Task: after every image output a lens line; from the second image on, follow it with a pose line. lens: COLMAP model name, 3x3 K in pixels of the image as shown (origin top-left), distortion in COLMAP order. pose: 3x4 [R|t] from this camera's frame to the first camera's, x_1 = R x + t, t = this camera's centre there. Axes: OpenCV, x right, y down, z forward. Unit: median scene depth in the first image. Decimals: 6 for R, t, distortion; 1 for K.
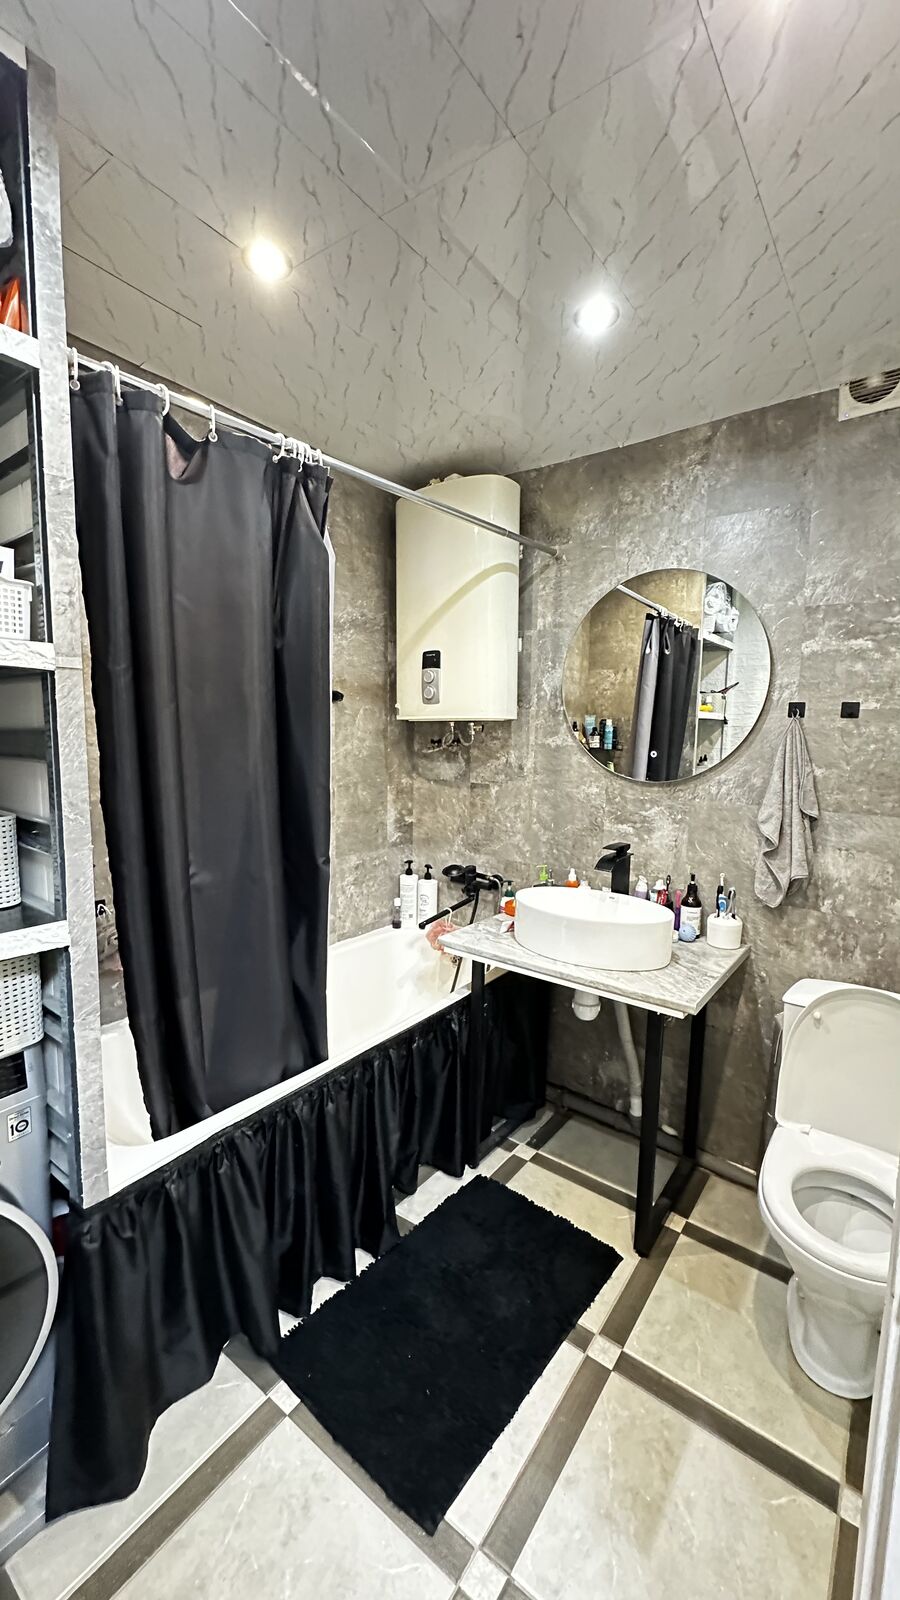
lens RADIAL K [[635.7, 0, 451.3], [0, 635.7, 803.6], [0, 0, 1]] dist [-0.002017, 0.000676]
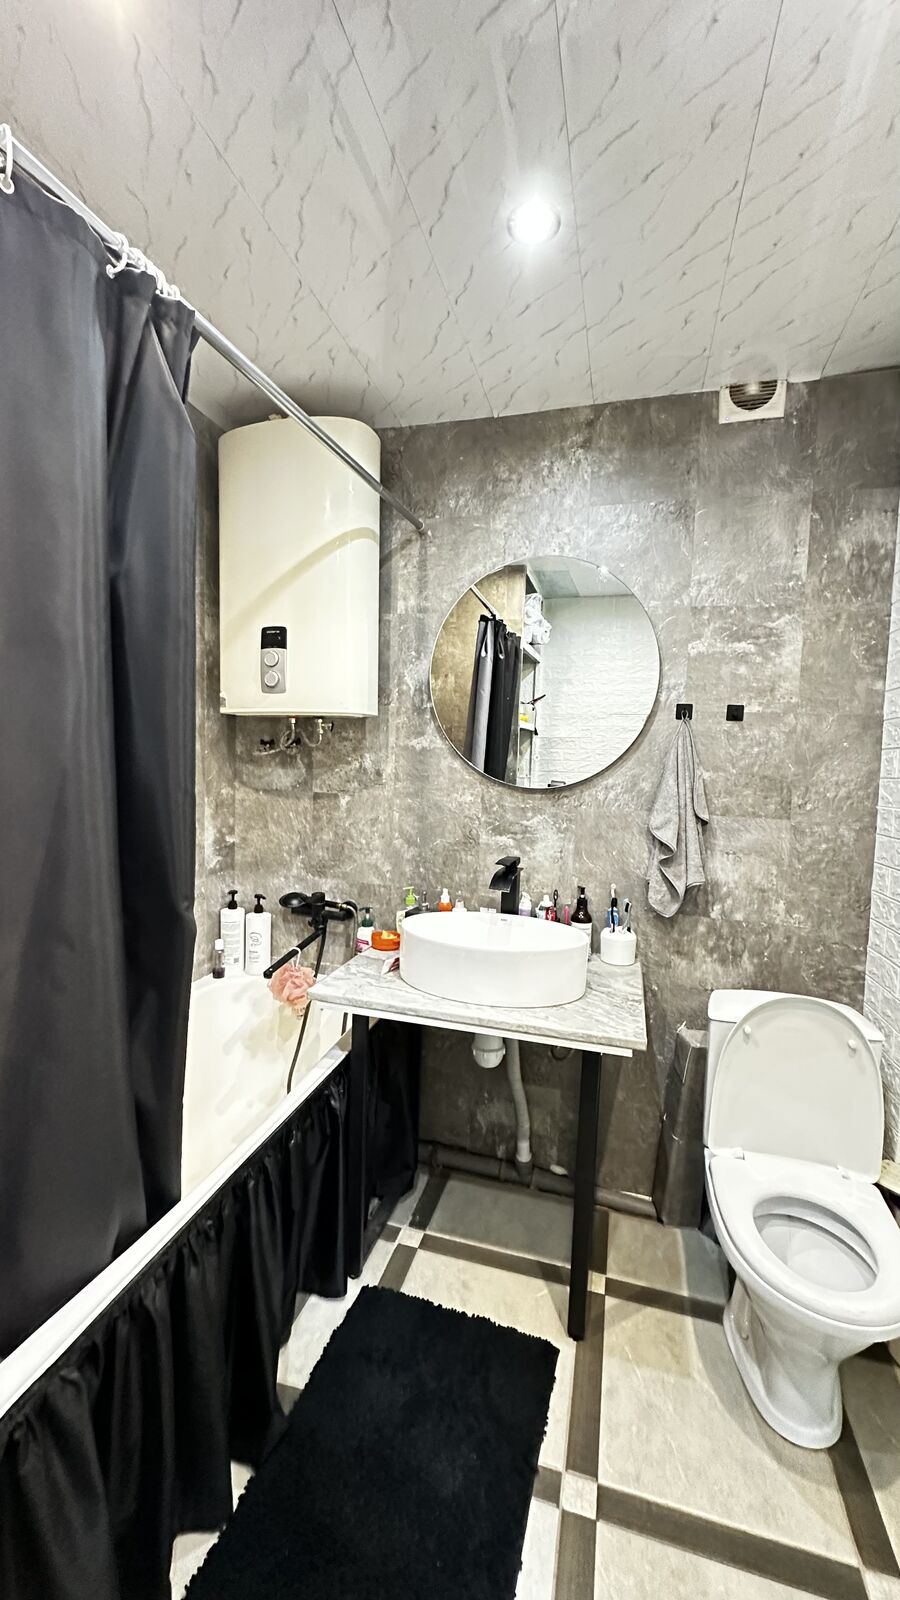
lens RADIAL K [[635.7, 0, 449.3], [0, 635.7, 803.3], [0, 0, 1]] dist [-0.002017, 0.000676]
pose [[0.932005, -0.015439, 0.362116, -0.143262], [0.024457, 0.999494, -0.020334, 0.003681], [-0.361619, 0.027808, 0.931911, 0.221477]]
